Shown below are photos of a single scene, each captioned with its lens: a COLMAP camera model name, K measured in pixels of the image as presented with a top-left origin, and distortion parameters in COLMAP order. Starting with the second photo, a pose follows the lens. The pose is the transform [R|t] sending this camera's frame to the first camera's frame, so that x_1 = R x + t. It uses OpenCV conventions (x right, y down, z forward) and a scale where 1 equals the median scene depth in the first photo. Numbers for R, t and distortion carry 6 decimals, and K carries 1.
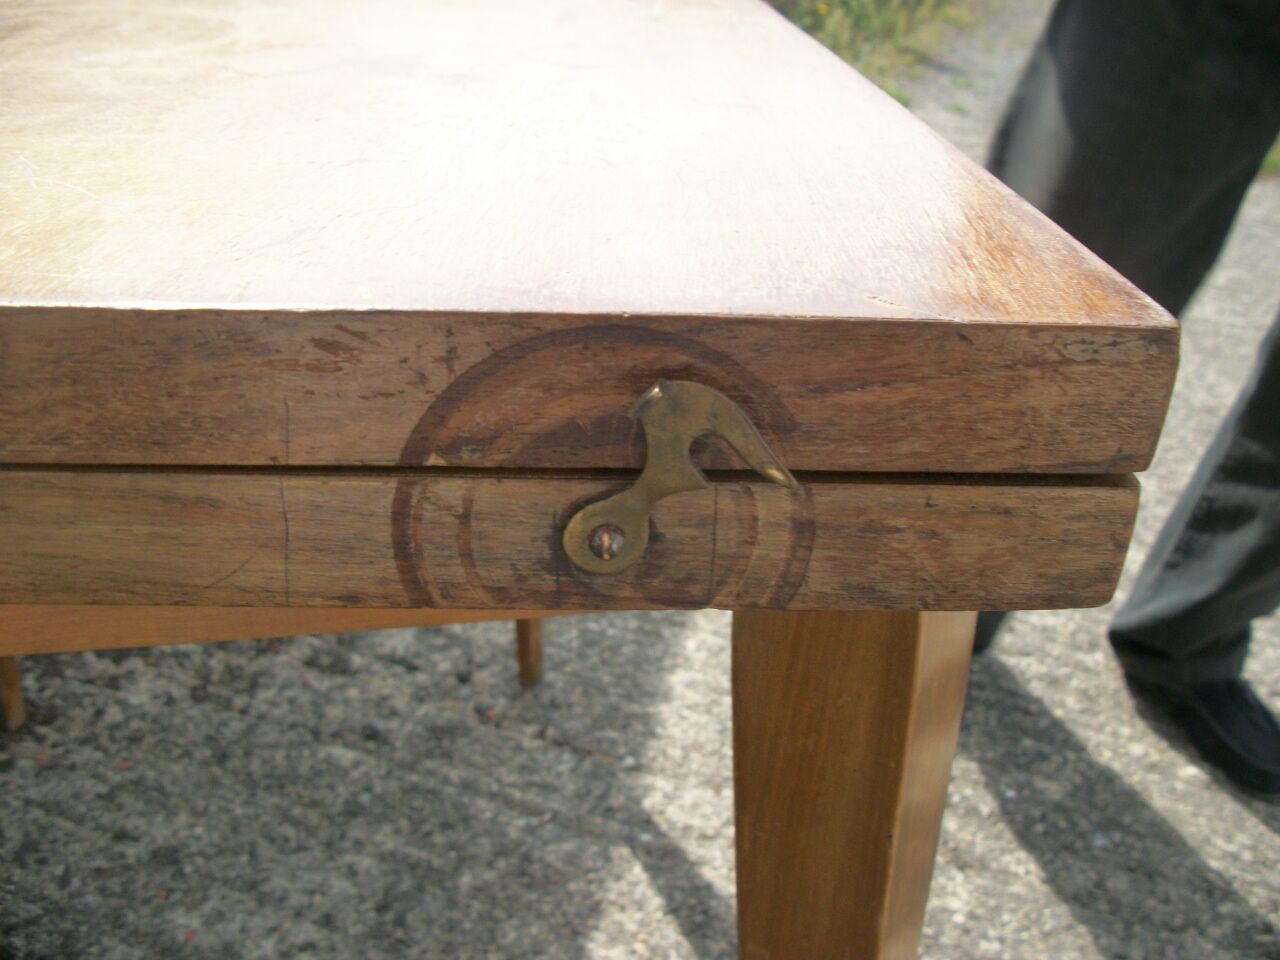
lens RADIAL K [[1213.6, 0, 667.9], [0, 1213.6, 478.7], [0, 0, 1]] dist [-0.130754, 0.036992]
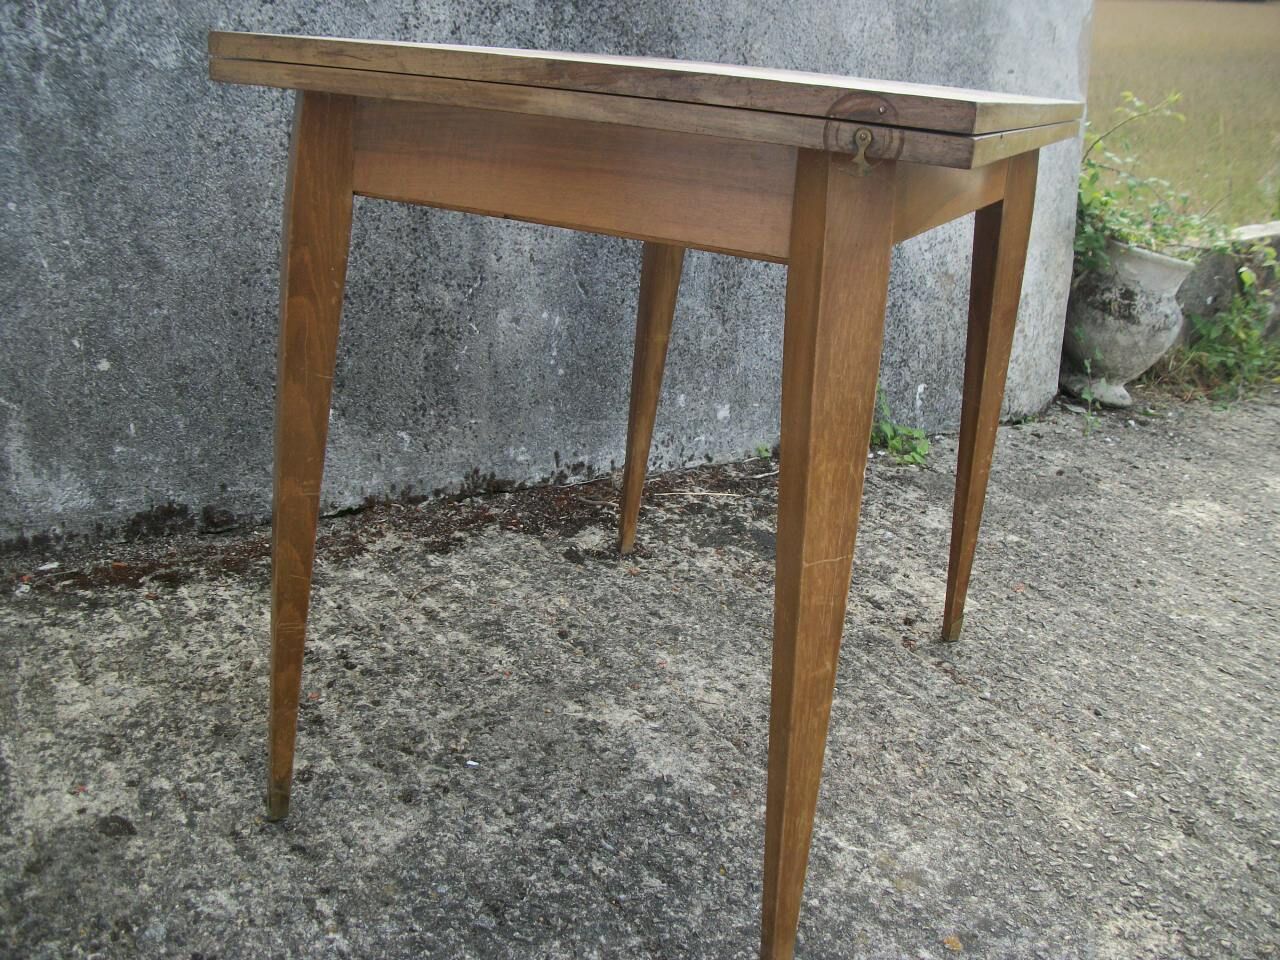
lens RADIAL K [[1222.0, 0, 665.9], [0, 1222.0, 474.9], [0, 0, 1]] dist [-0.142939, 0.069584]
pose [[0.788736, 0.217089, -0.575124, 0.461025], [-0.324171, 0.941795, -0.089079, 0.271734], [0.522311, 0.256698, 0.813202, -0.391620]]
